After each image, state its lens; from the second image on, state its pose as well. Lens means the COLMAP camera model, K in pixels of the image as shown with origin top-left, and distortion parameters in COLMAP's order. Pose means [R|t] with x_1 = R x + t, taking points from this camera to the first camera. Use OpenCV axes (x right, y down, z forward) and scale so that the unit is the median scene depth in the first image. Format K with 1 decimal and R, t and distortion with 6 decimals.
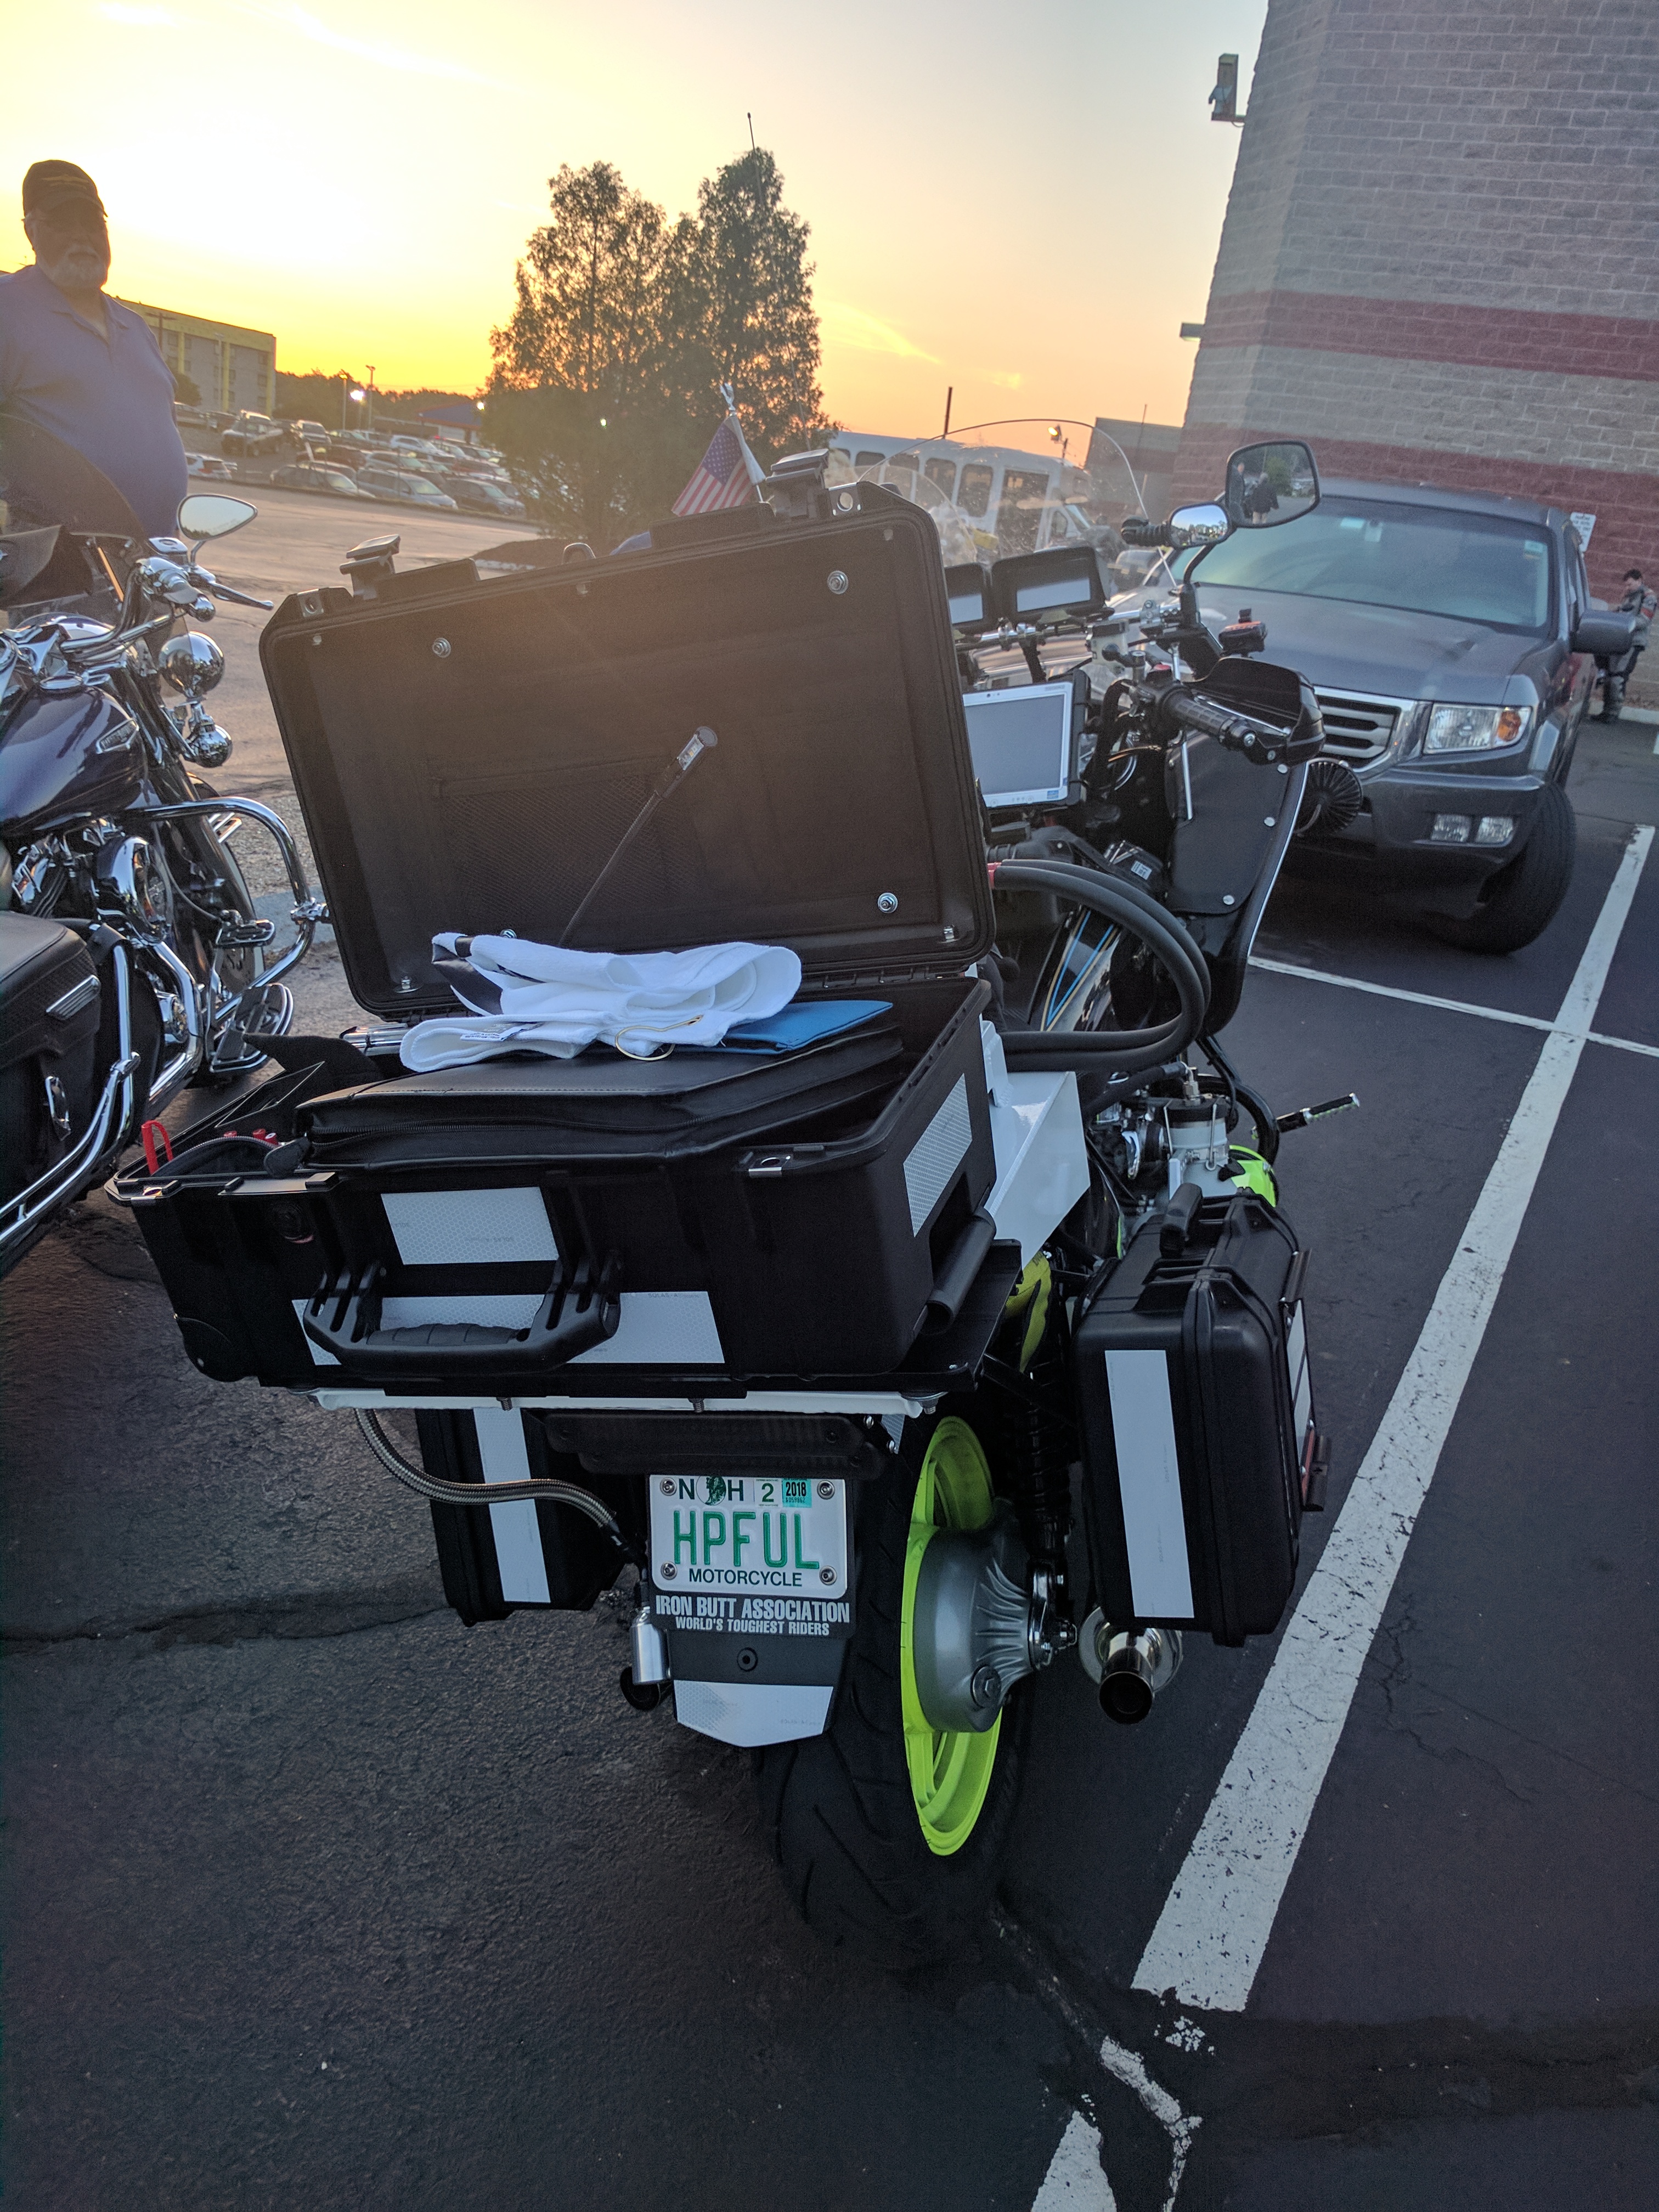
lens RADIAL K [[1668.2, 0, 833.8], [0, 1668.2, 1116.1], [0, 0, 1]] dist [-0.013465, 0.021118]
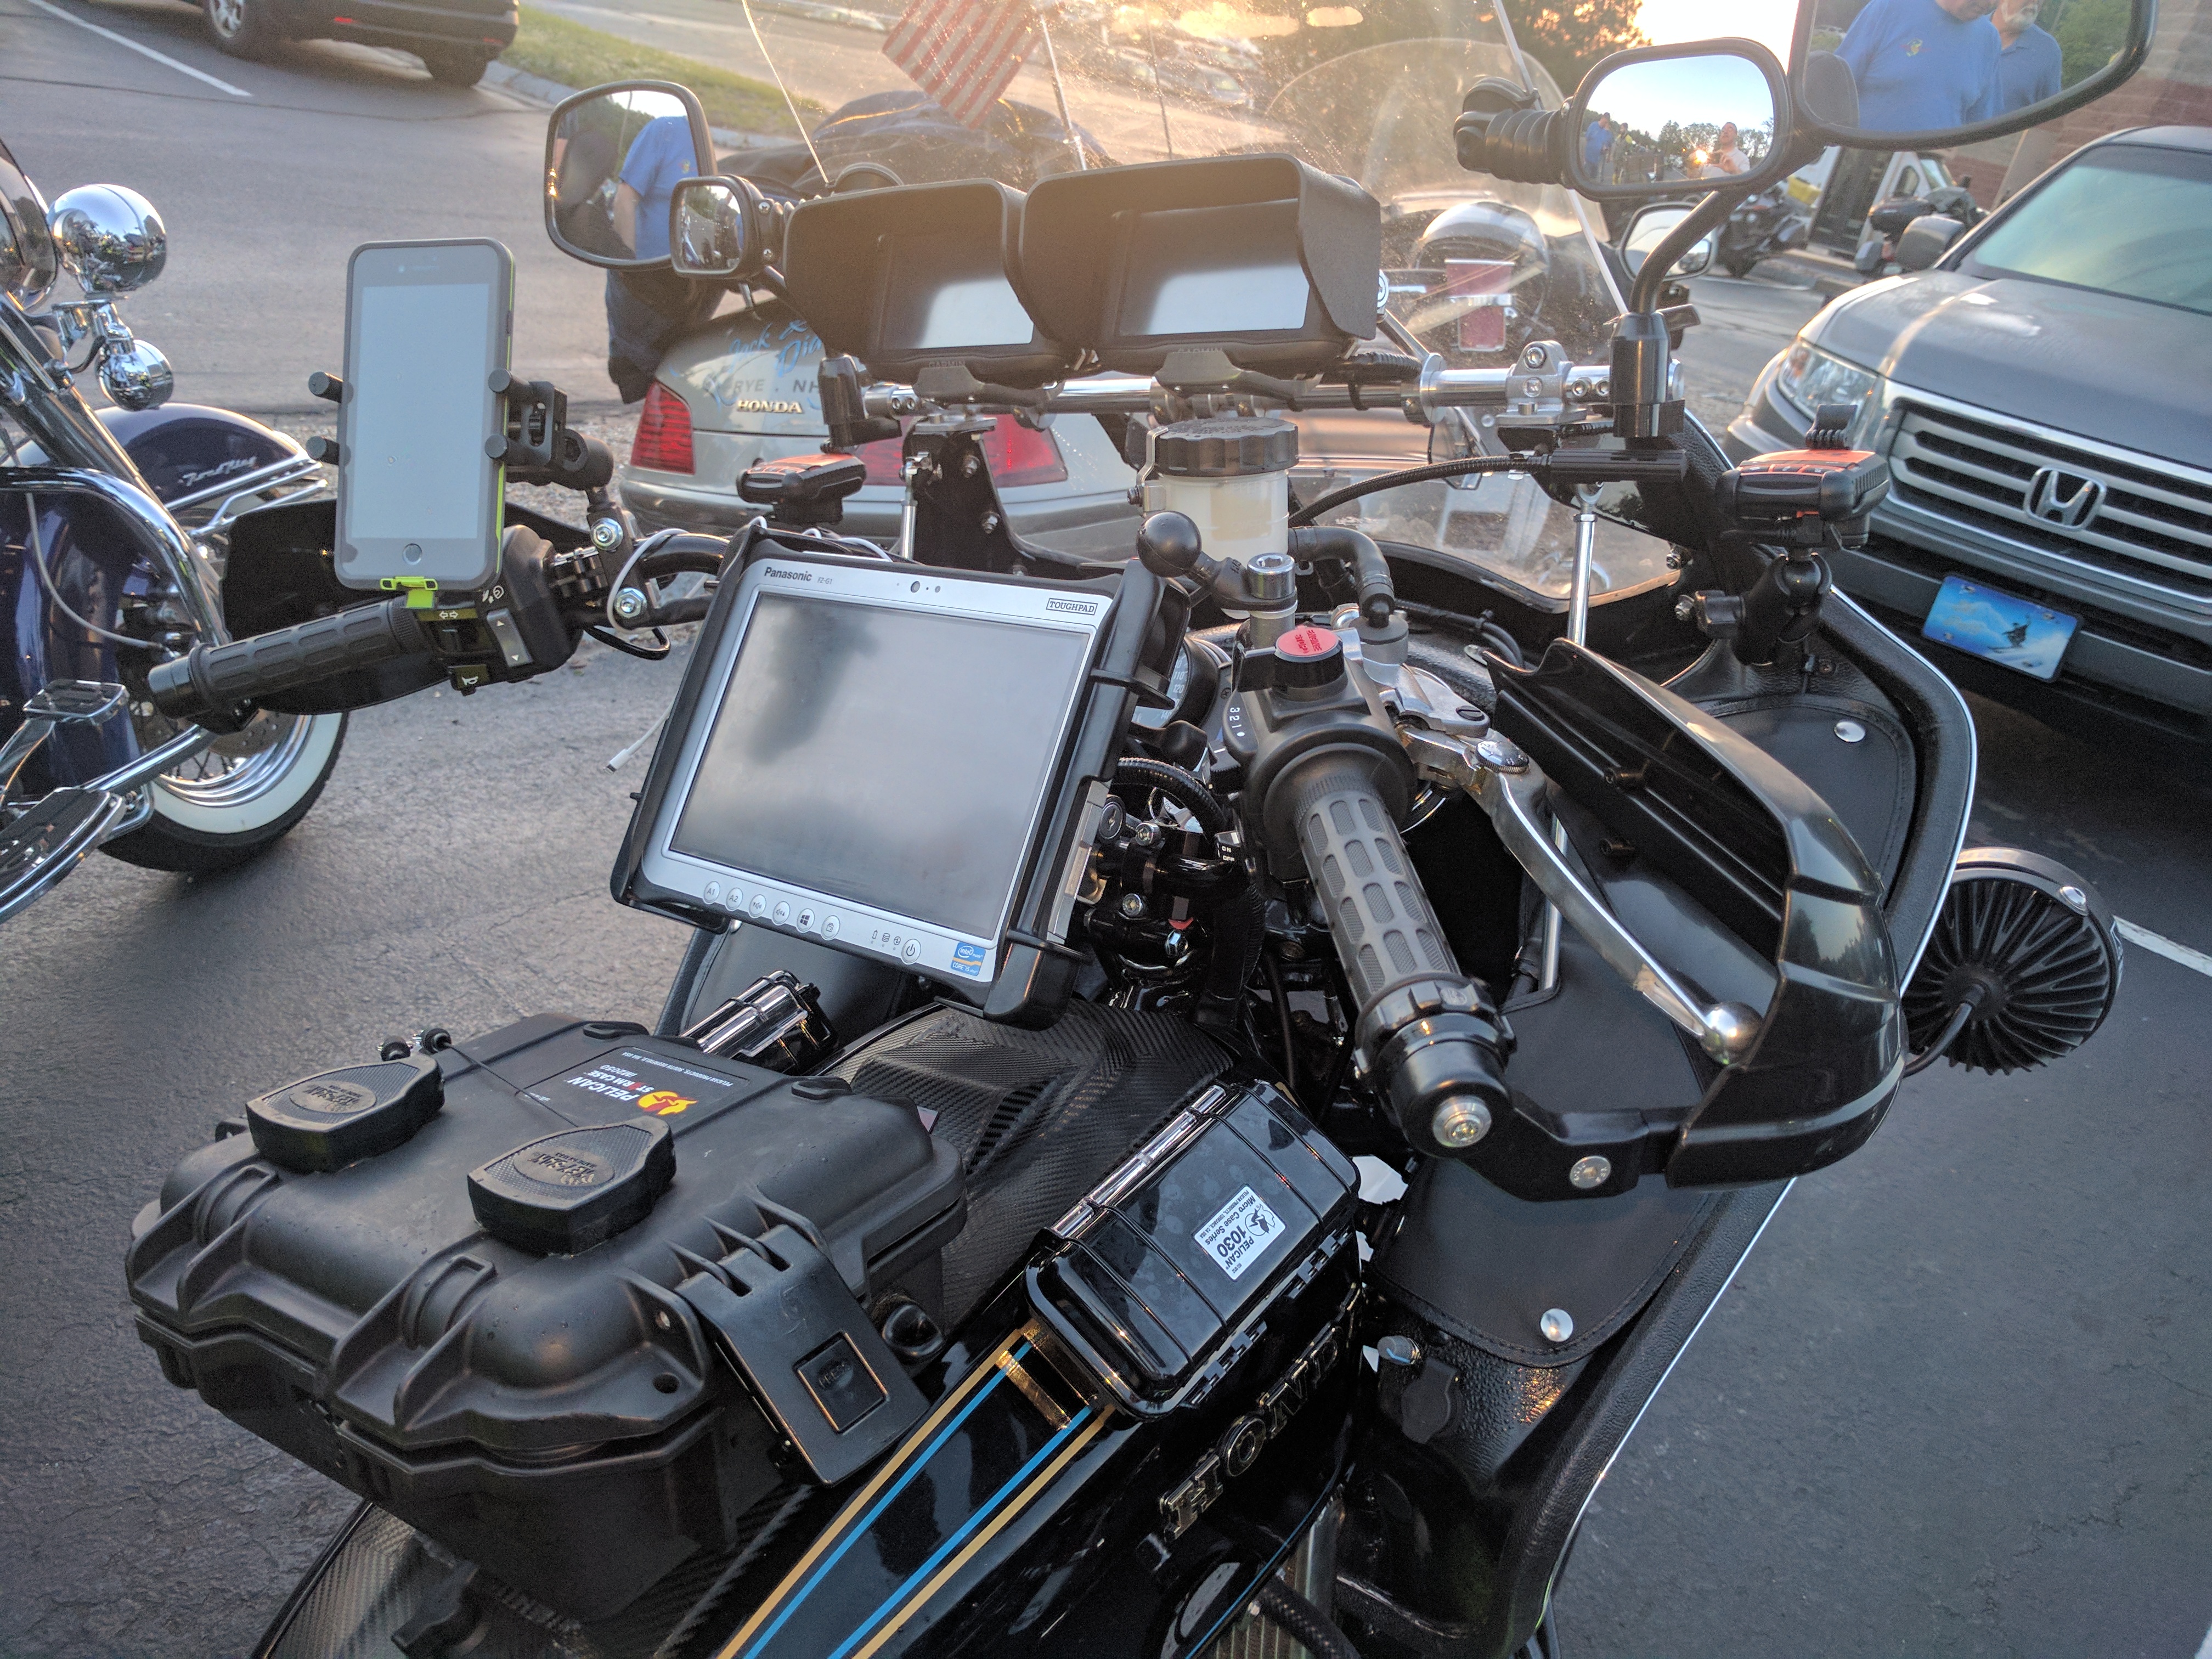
lens RADIAL K [[1668.2, 0, 1102.9], [0, 1668.2, 821.5], [0, 0, 1]] dist [-0.013465, 0.021118]
pose [[0.949691, 0.191221, -0.248035, 0.207575], [-0.178766, 0.981252, 0.072020, -0.223925], [0.257156, -0.024057, 0.966070, 0.651649]]
